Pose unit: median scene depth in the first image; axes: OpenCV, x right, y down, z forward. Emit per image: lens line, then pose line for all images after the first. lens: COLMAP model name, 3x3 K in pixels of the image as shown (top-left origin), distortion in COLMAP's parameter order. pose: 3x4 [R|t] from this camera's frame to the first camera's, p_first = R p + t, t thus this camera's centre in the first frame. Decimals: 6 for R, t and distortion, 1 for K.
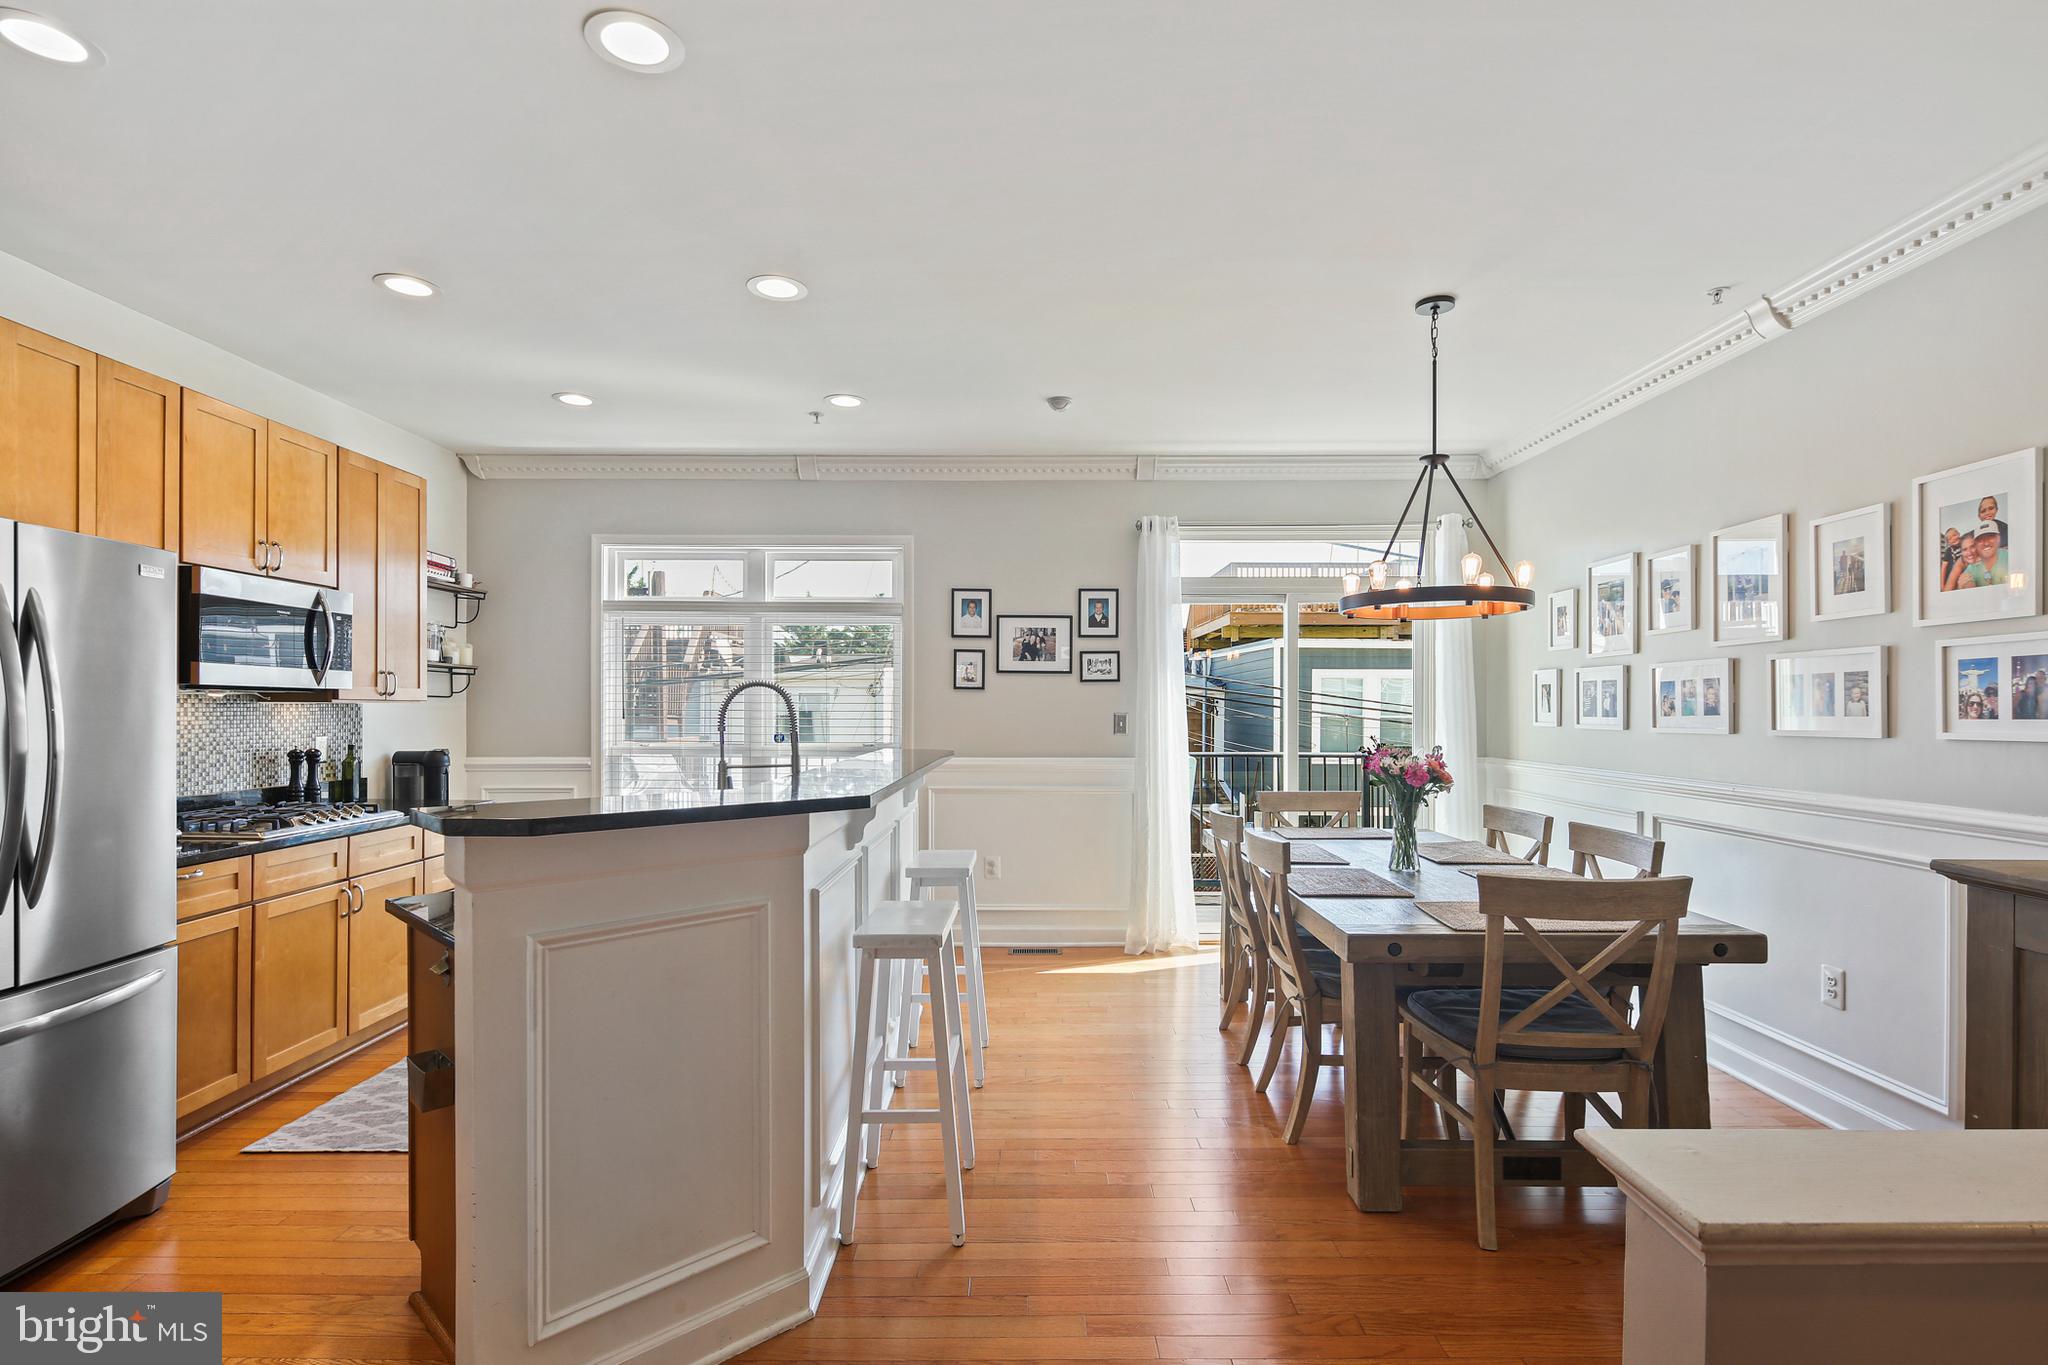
lens RADIAL K [[996.3, 0, 1026.2], [0, 996.3, 715.3], [0, 0, 1]] dist [0.006309, -0.004531]
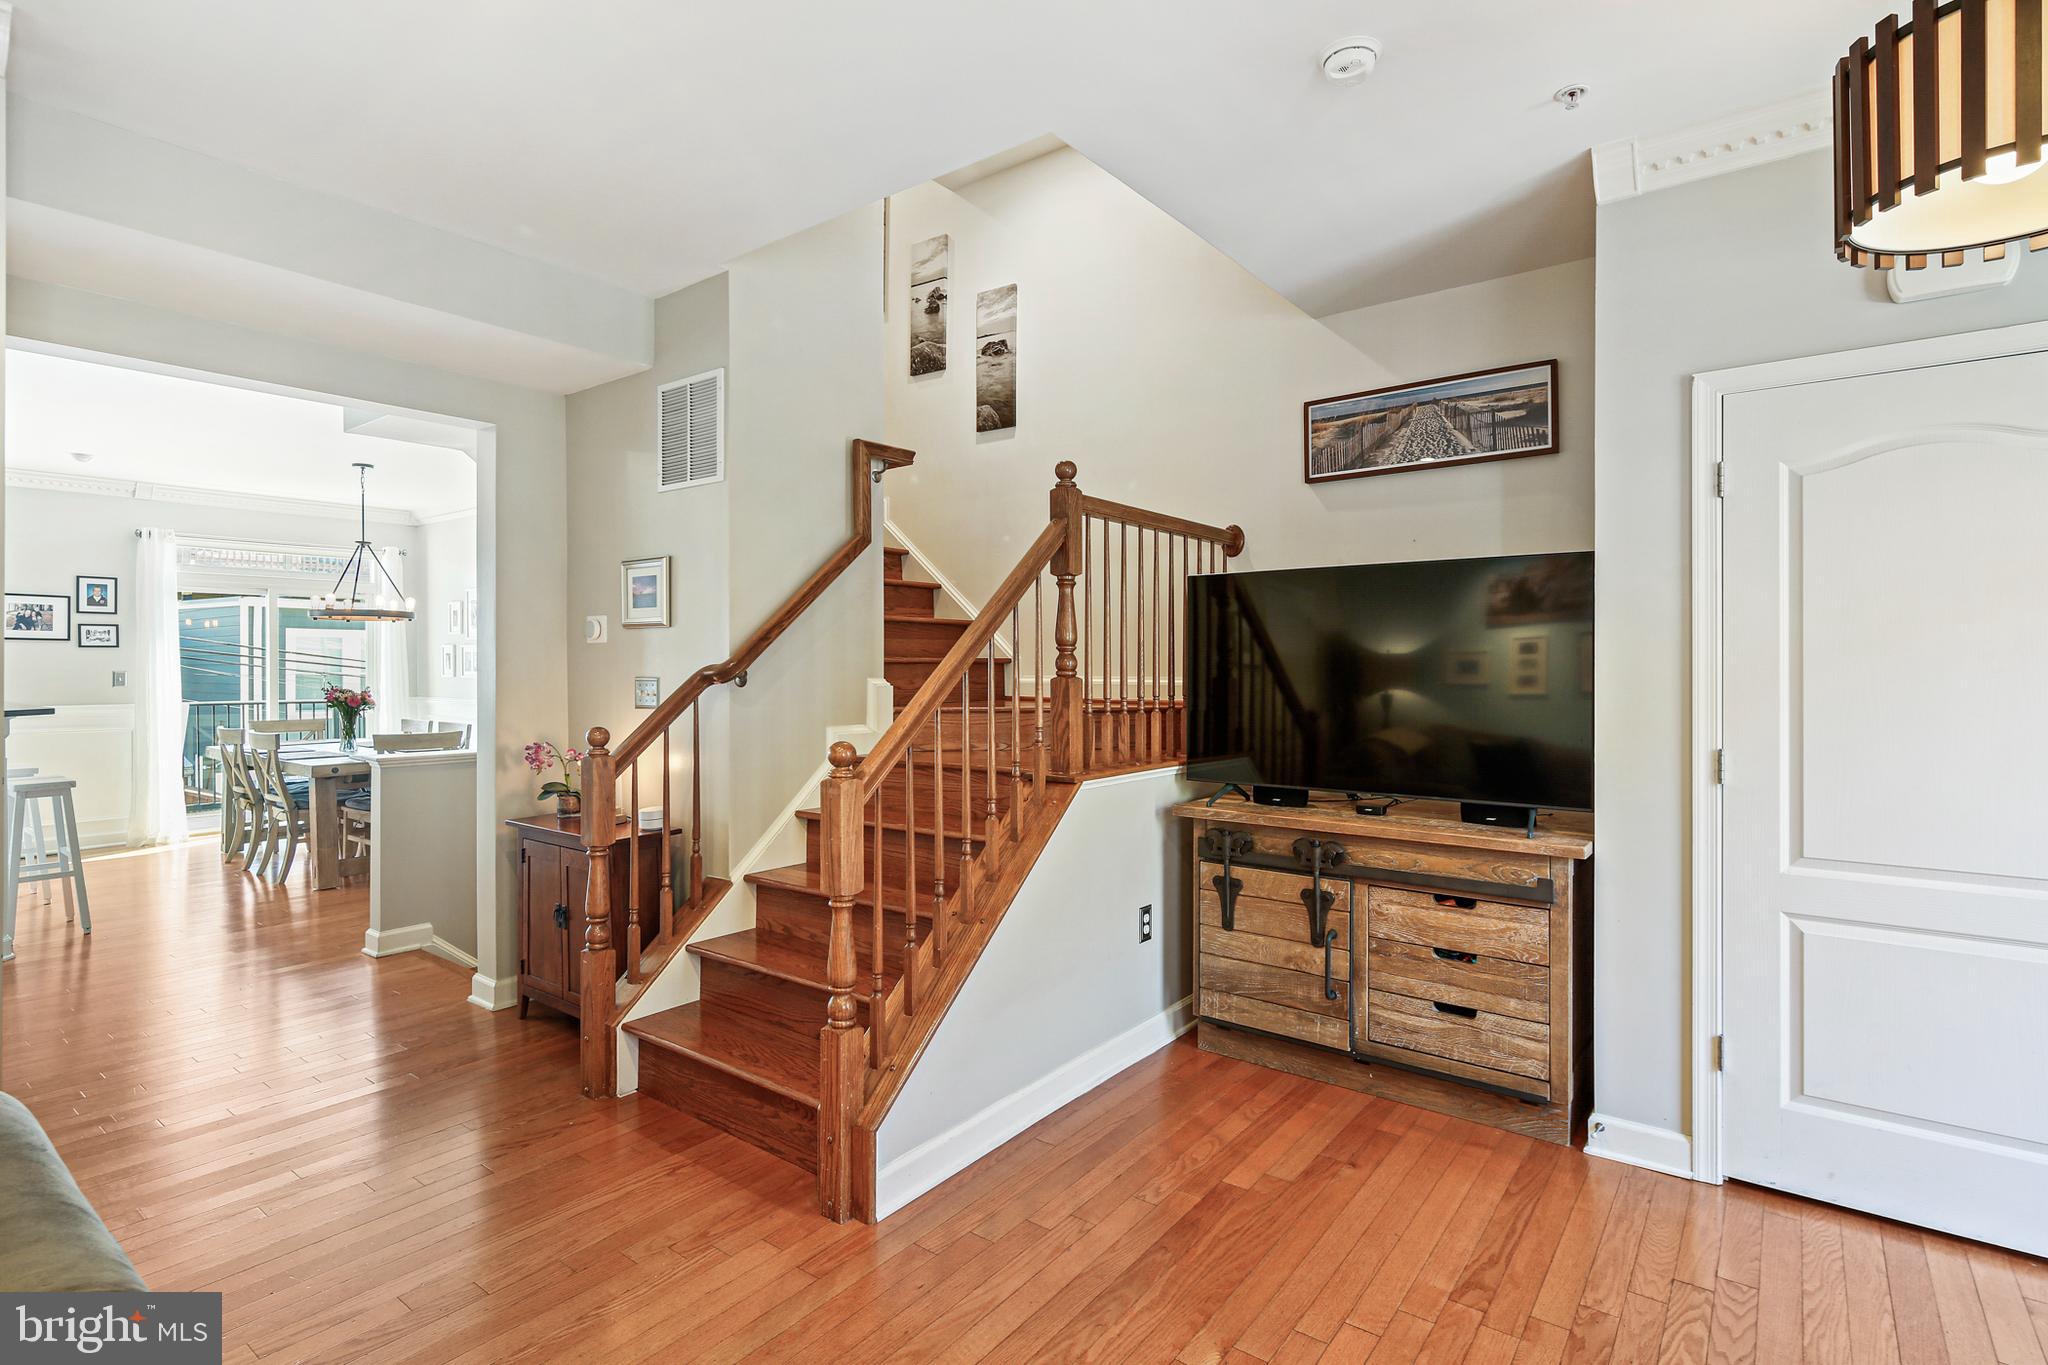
lens RADIAL K [[996.3, 0, 1019.8], [0, 996.3, 675.1], [0, 0, 1]] dist [0.006309, -0.004531]
pose [[0.609534, -0.007013, 0.792729, -0.327249], [0.005111, 0.999975, 0.004916, 0.004516], [-0.792743, 0.001055, 0.609555, -1.096624]]
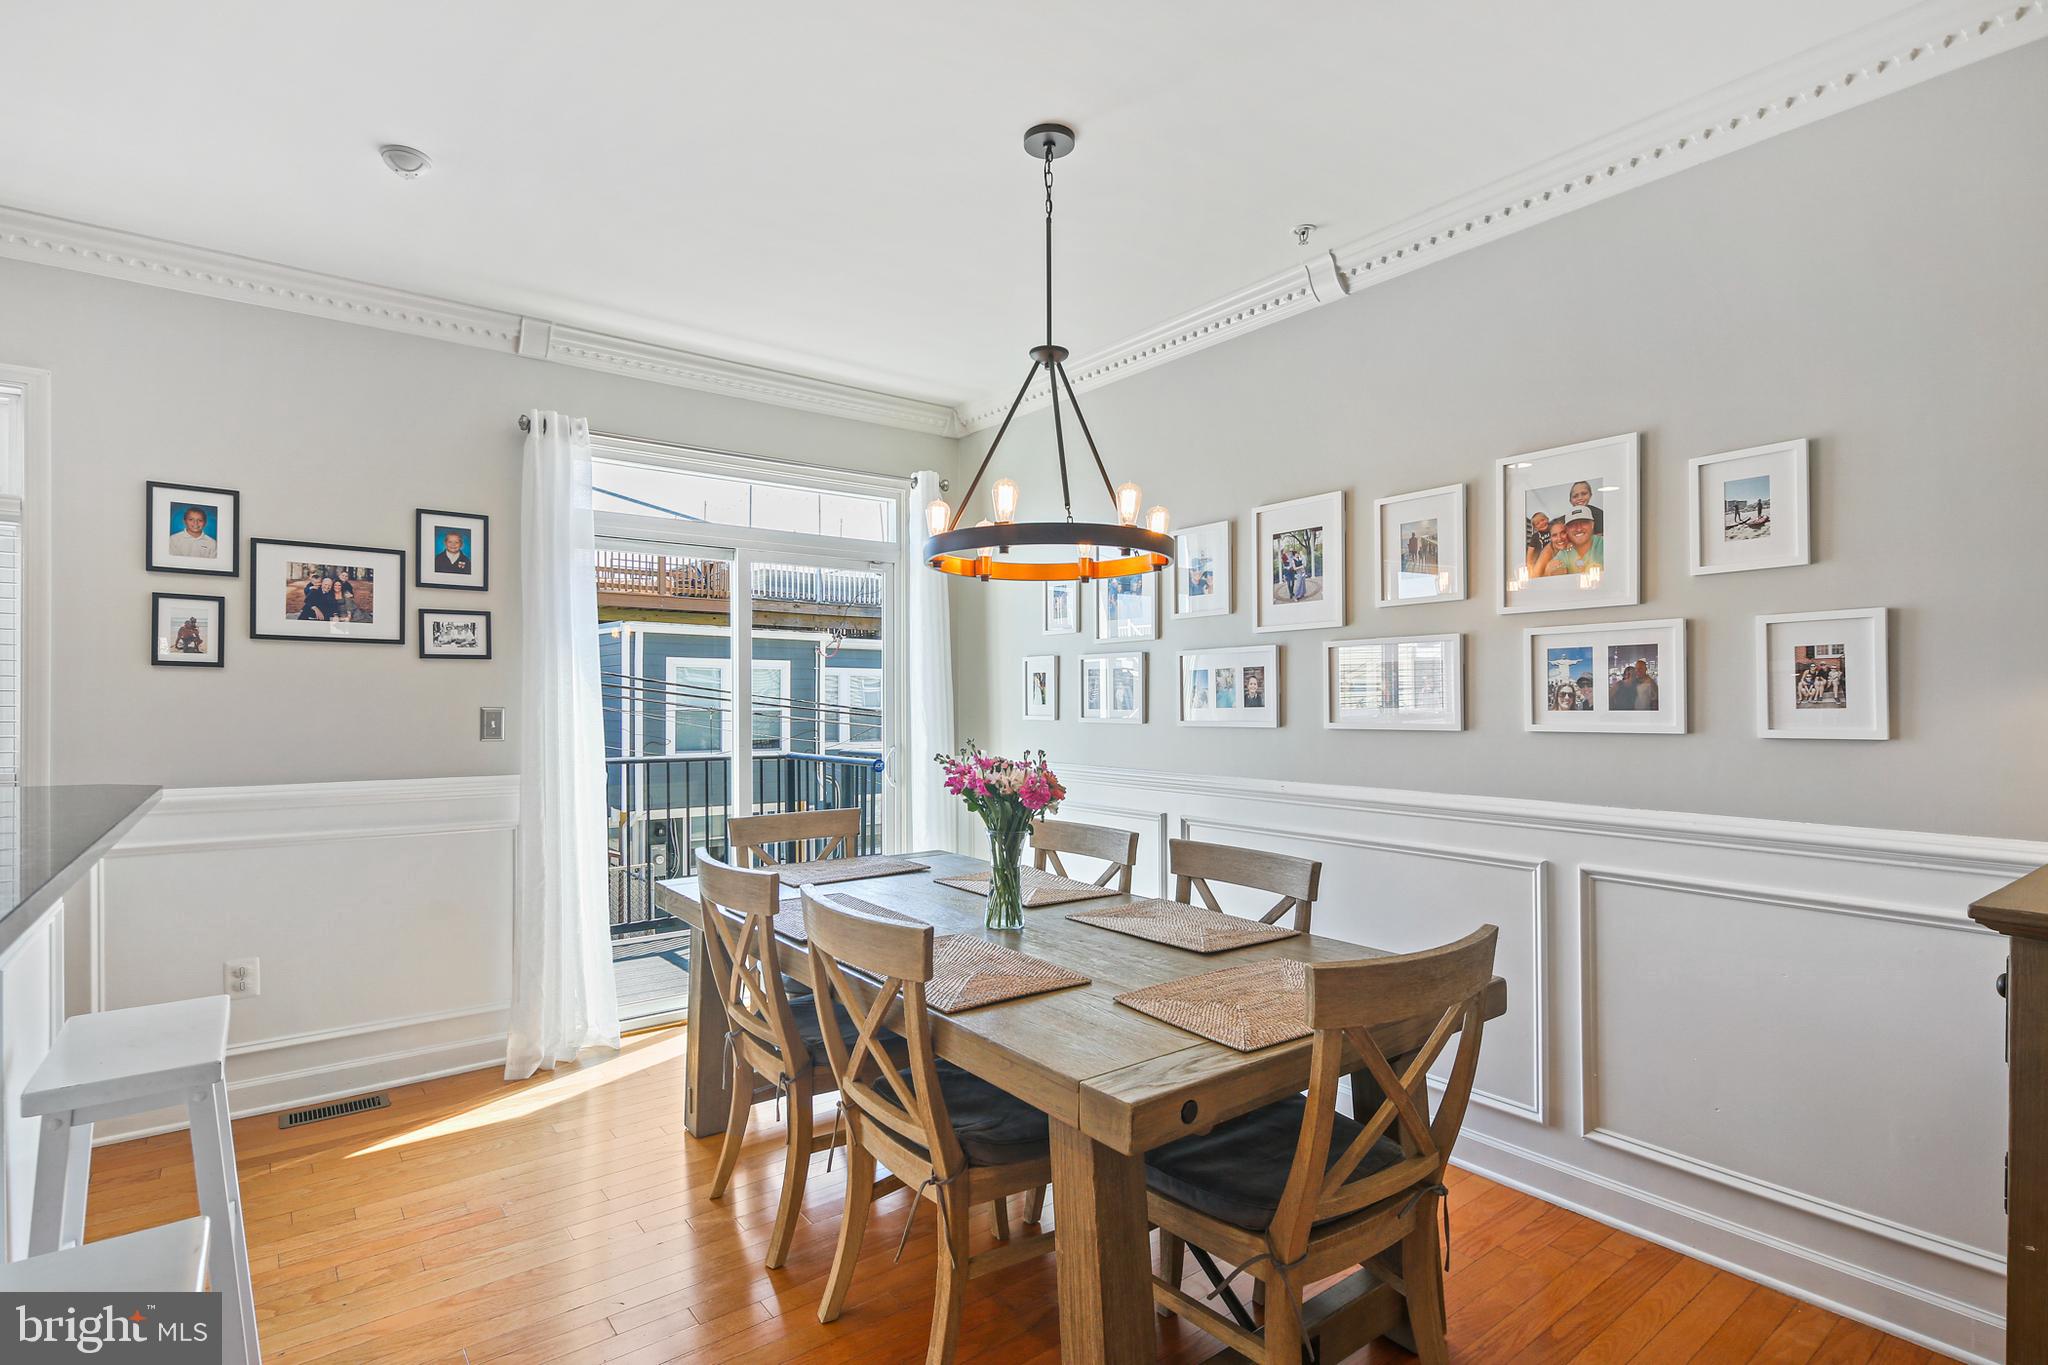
lens RADIAL K [[996.3, 0, 1024.8], [0, 996.3, 702.7], [0, 0, 1]] dist [0.006309, -0.004531]
pose [[0.791407, -0.002151, 0.611286, -0.040214], [0.004732, 0.999985, -0.002607, -0.002381], [-0.611272, 0.004956, 0.791405, 0.381729]]
